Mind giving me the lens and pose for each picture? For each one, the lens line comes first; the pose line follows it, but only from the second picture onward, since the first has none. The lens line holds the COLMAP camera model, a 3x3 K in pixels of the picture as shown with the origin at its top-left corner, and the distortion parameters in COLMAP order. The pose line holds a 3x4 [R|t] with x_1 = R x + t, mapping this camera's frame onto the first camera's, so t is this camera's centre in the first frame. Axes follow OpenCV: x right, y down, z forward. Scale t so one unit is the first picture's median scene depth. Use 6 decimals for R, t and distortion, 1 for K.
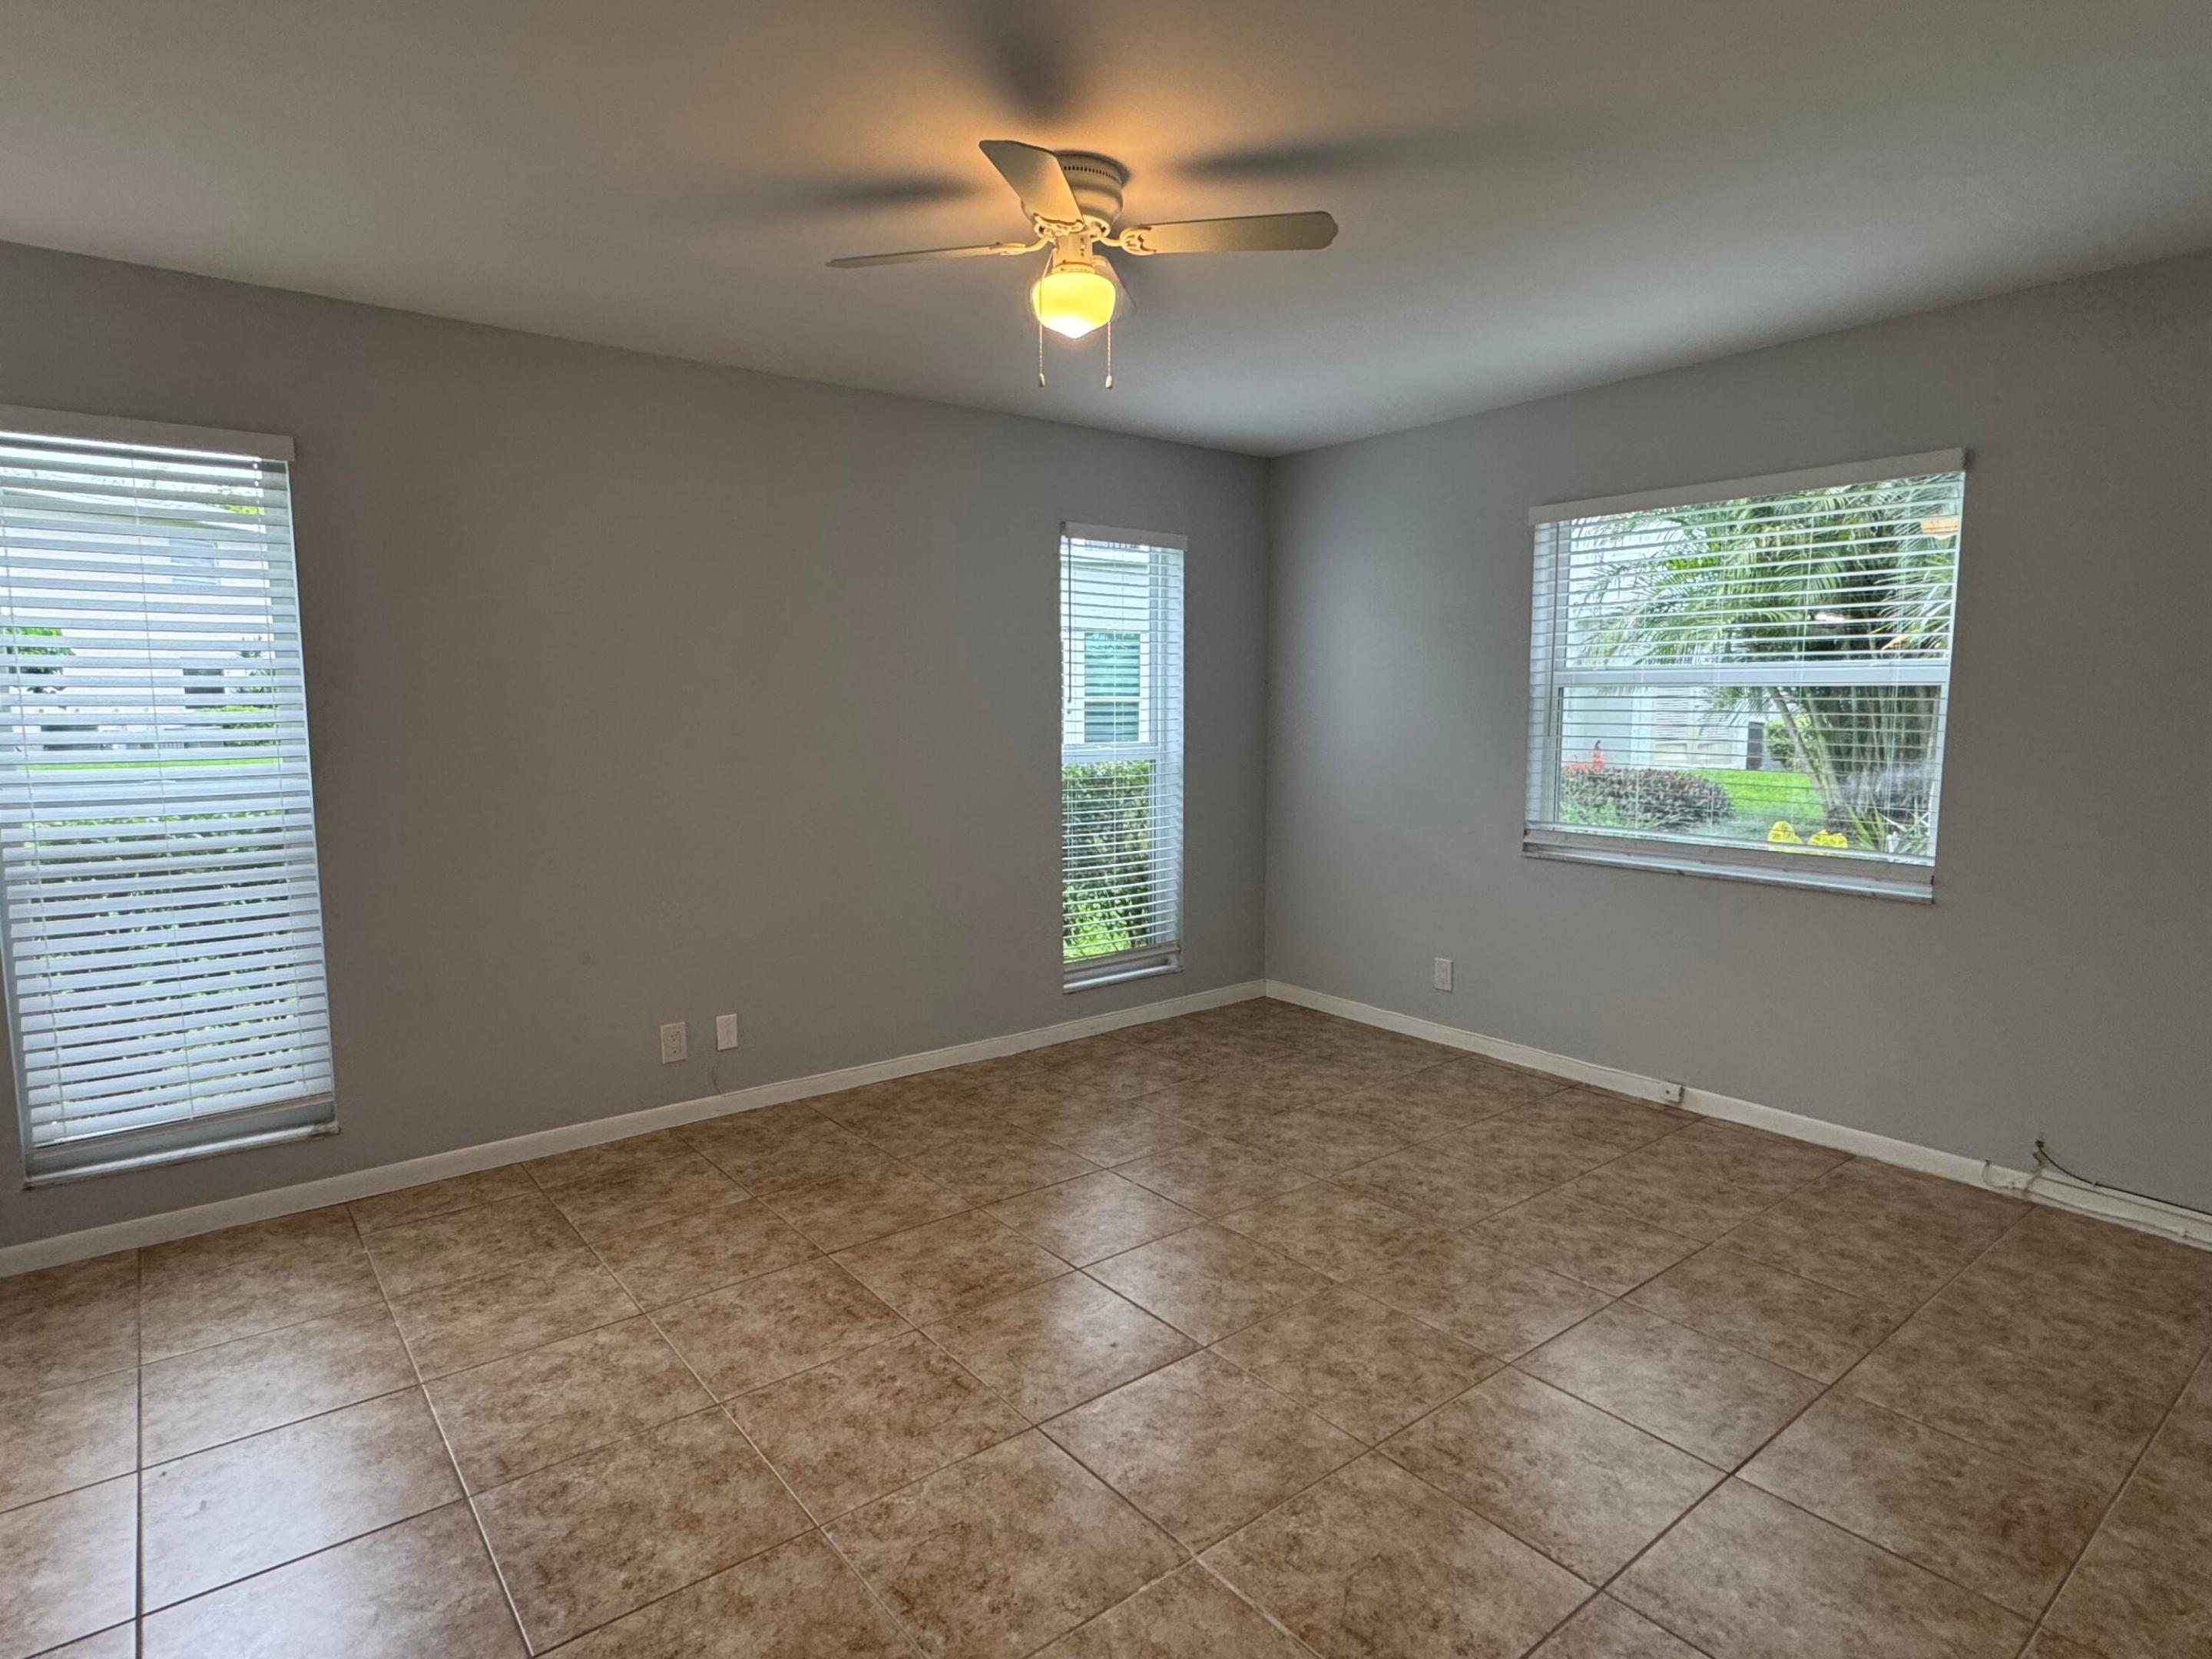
lens RADIAL K [[1198.9, 0, 1101.3], [0, 1198.9, 820.4], [0, 0, 1]] dist [0.003509, -0.002598]
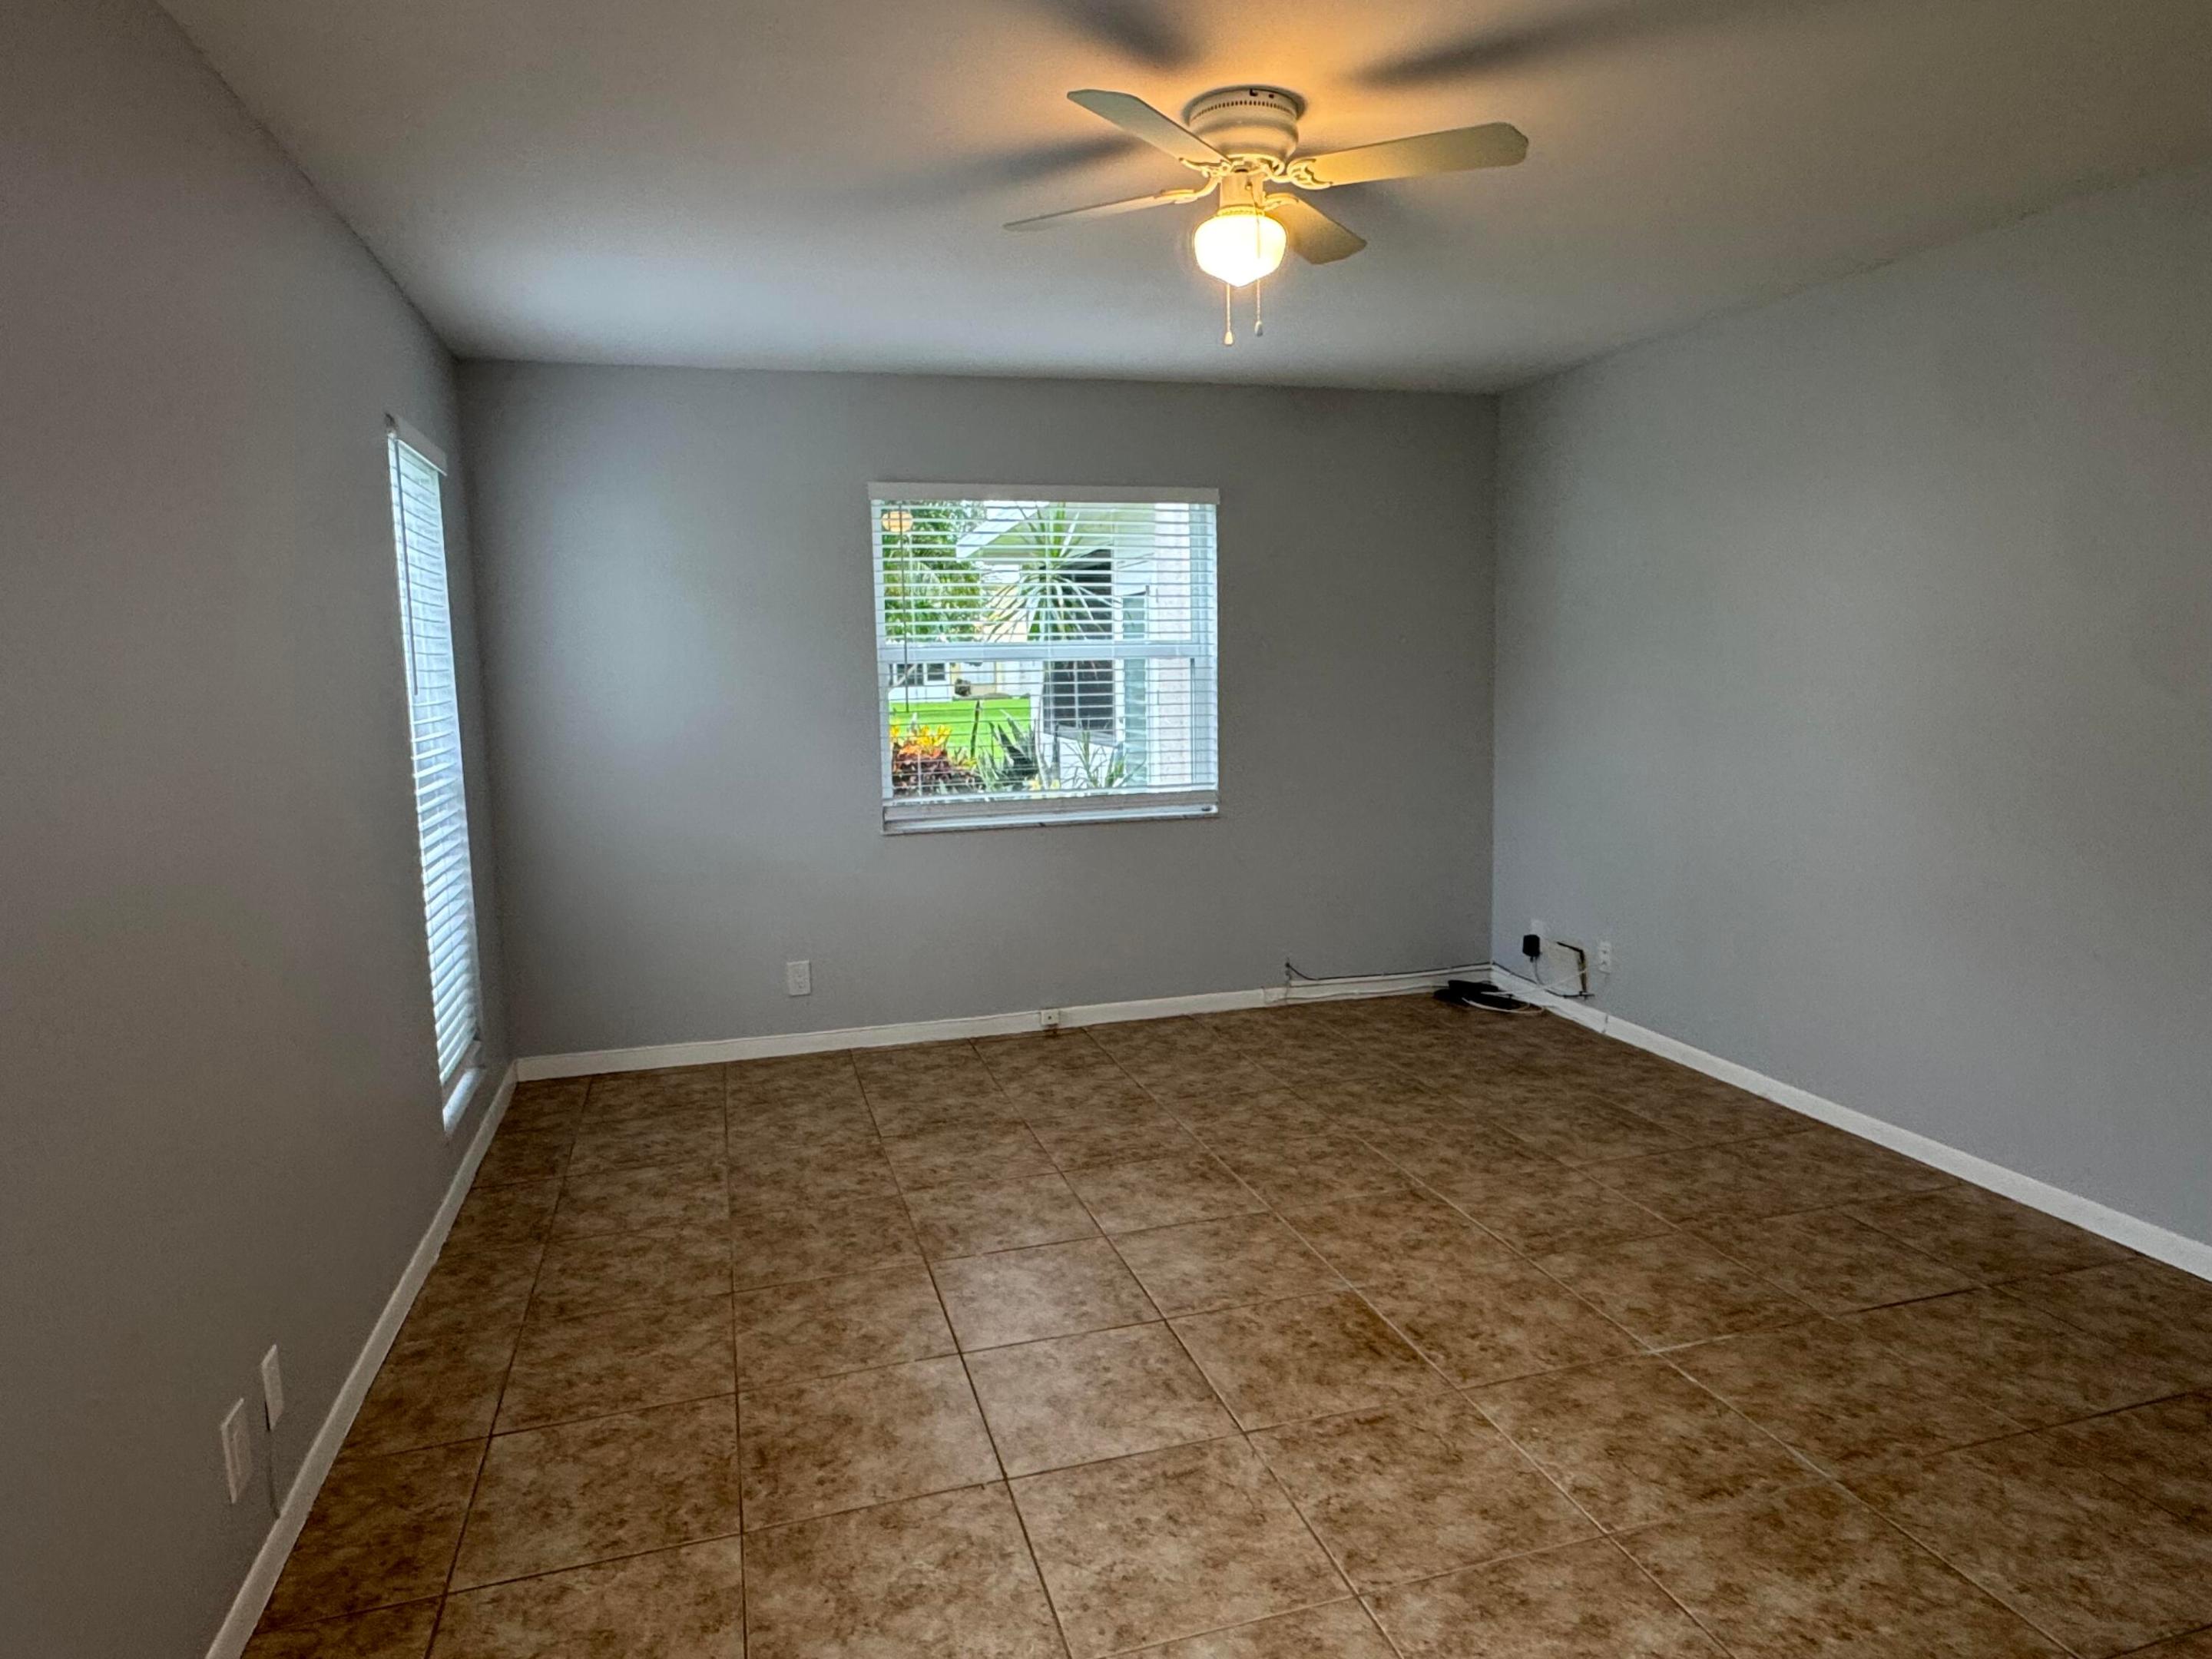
lens RADIAL K [[1322.2, 0, 1112.1], [0, 1322.2, 826.6], [0, 0, 1]] dist [0.002518, -0.003082]
pose [[0.367242, -0.122194, 0.922064, -0.698948], [0.113303, 0.989827, 0.086048, -0.059305], [-0.923199, 0.072872, 0.377351, 0.501018]]
